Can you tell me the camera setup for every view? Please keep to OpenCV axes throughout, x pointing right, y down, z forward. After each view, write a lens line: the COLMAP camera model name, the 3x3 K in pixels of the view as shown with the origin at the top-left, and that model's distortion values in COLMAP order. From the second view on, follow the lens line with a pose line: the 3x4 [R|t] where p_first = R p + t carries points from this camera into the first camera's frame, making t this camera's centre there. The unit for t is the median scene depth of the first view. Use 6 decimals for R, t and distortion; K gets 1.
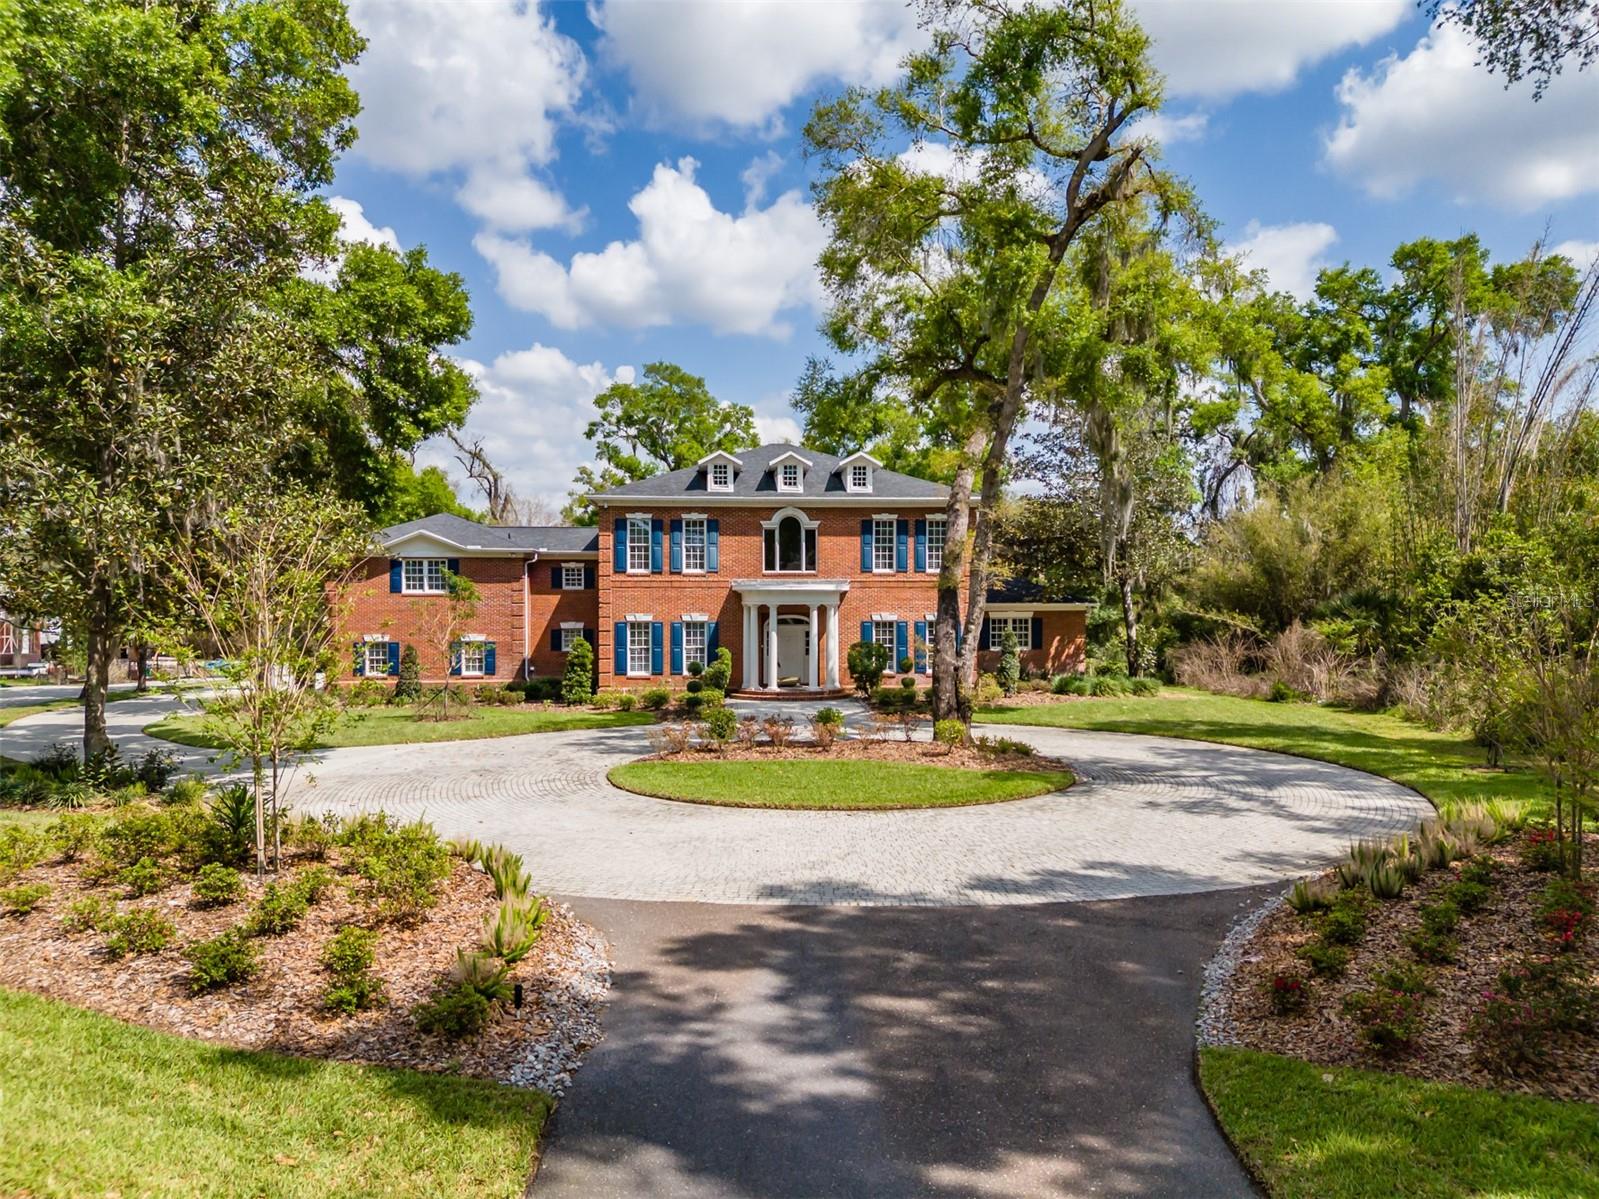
lens RADIAL K [[1177.6, 0, 800.7], [0, 1177.6, 603.4], [0, 0, 1]] dist [0.056657, -0.051615]
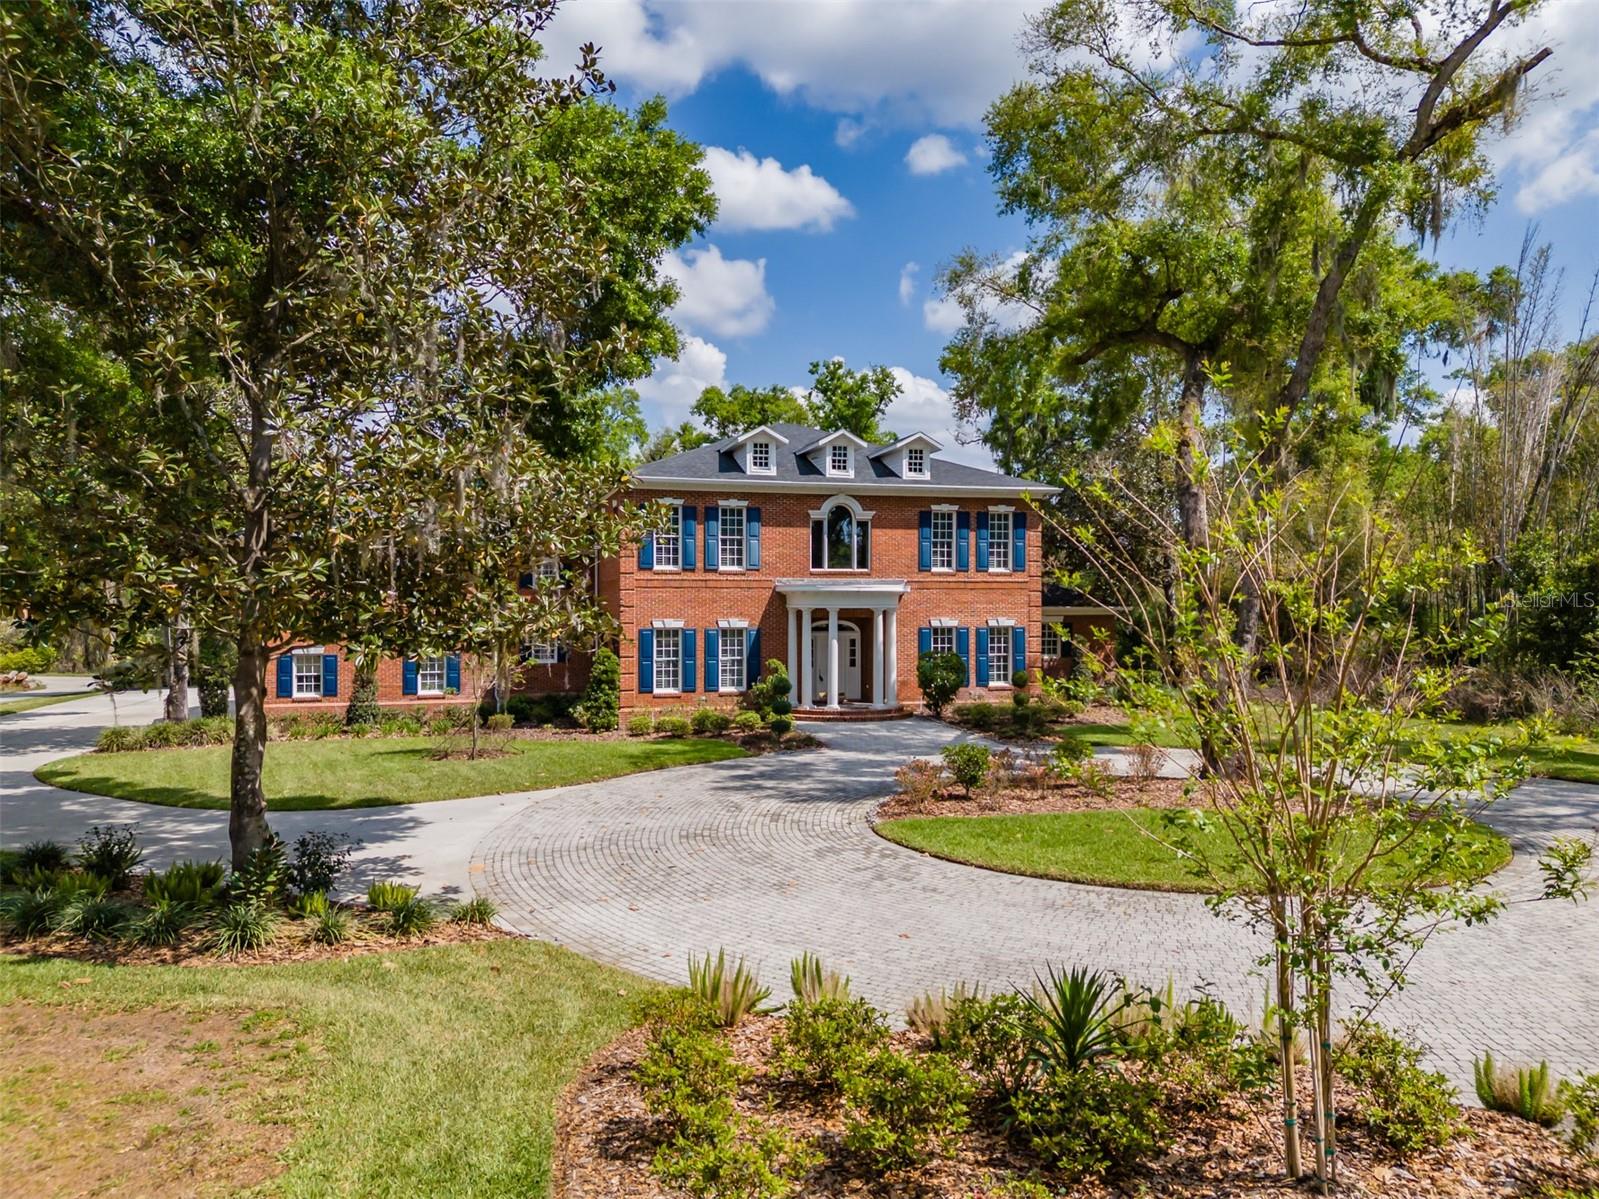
lens RADIAL K [[1177.6, 0, 794.9], [0, 1177.6, 603.4], [0, 0, 1]] dist [0.056657, -0.051615]
pose [[0.980177, 0.001463, 0.198119, -0.212757], [-0.001119, 0.999998, -0.001848, -0.000811], [-0.198121, 0.001590, 0.980176, 0.166315]]
